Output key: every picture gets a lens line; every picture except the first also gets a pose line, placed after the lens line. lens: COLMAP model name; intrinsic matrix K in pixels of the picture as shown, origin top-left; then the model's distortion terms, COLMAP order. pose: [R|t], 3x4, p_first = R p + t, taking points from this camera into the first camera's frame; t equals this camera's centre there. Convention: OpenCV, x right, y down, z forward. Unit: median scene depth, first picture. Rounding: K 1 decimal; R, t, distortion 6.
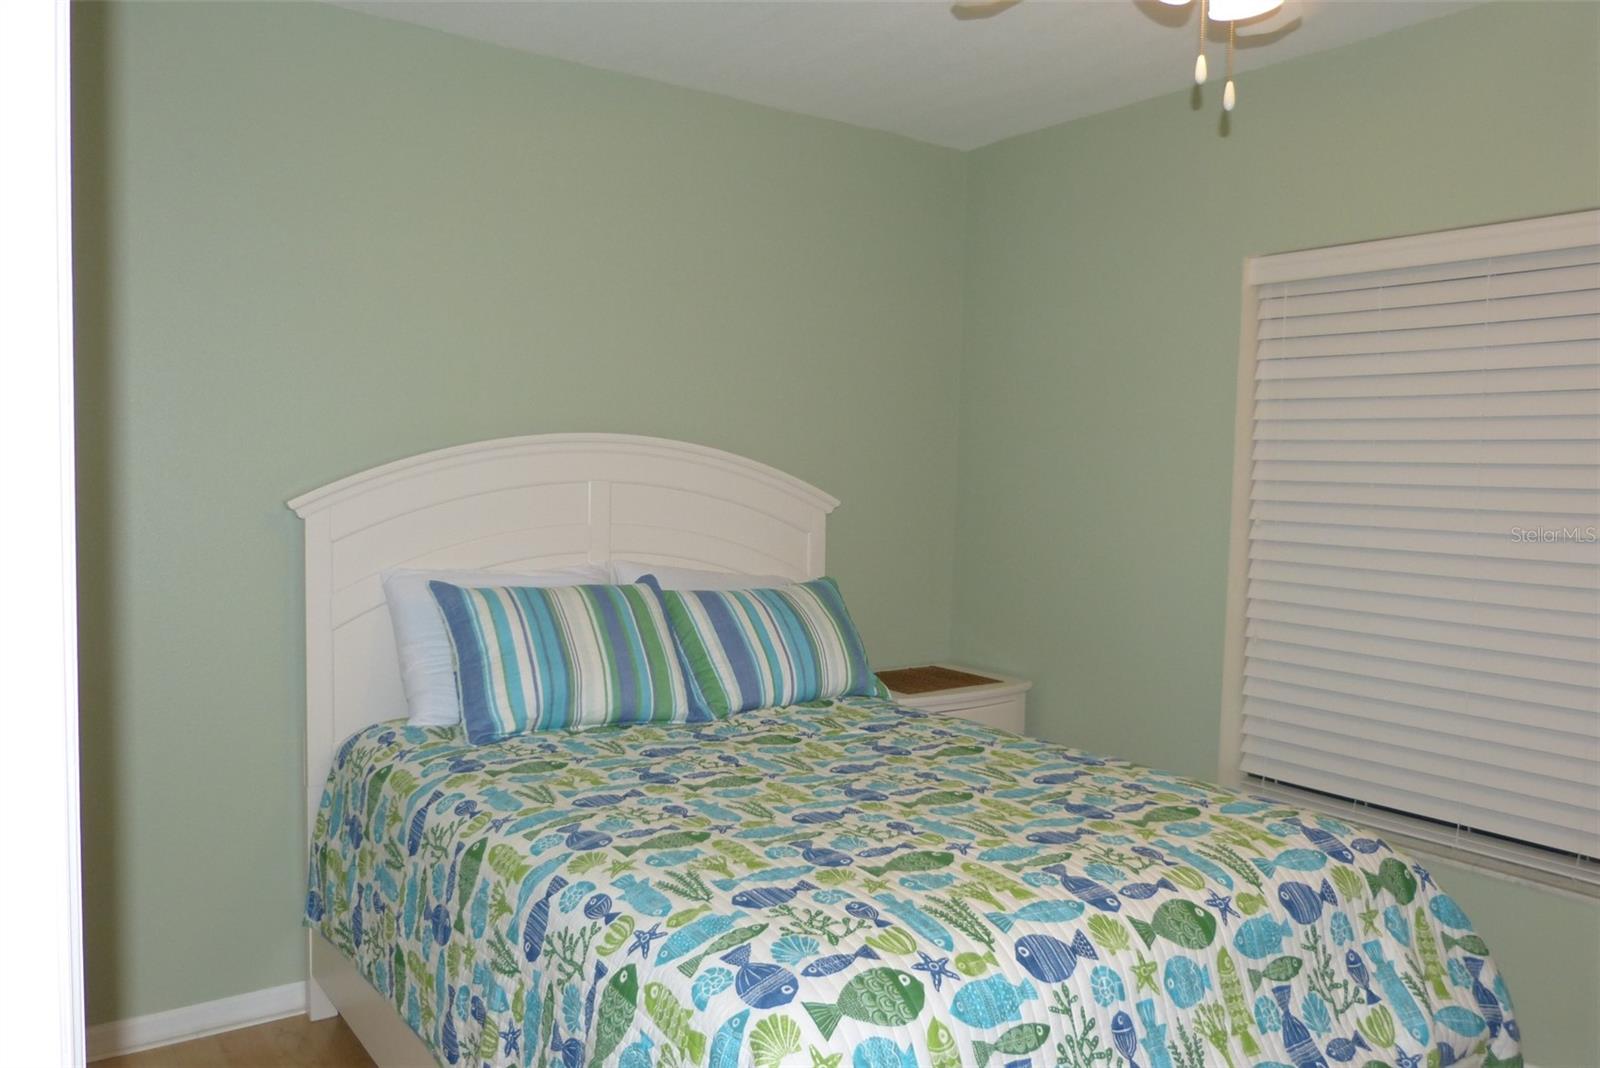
lens RADIAL K [[1193.2, 0, 800.5], [0, 1193.2, 535.6], [0, 0, 1]] dist [-0.004148, 0.000771]
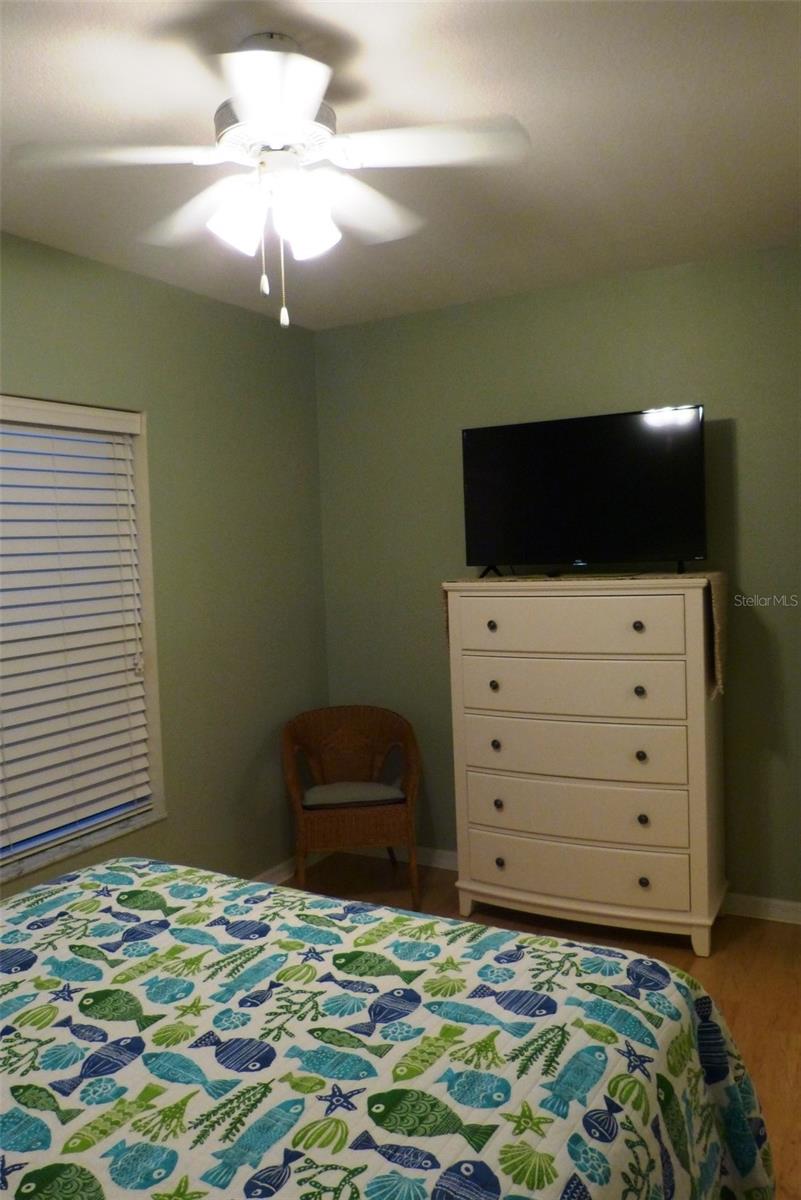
lens RADIAL K [[894.9, 0, 401.2], [0, 894.9, 599.2], [0, 0, 1]] dist [-0.004148, 0.000771]
pose [[-0.429014, -0.059315, 0.901348, -0.660481], [0.071455, 0.992486, 0.099323, -0.143199], [-0.900467, 0.107017, -0.421552, 1.339266]]
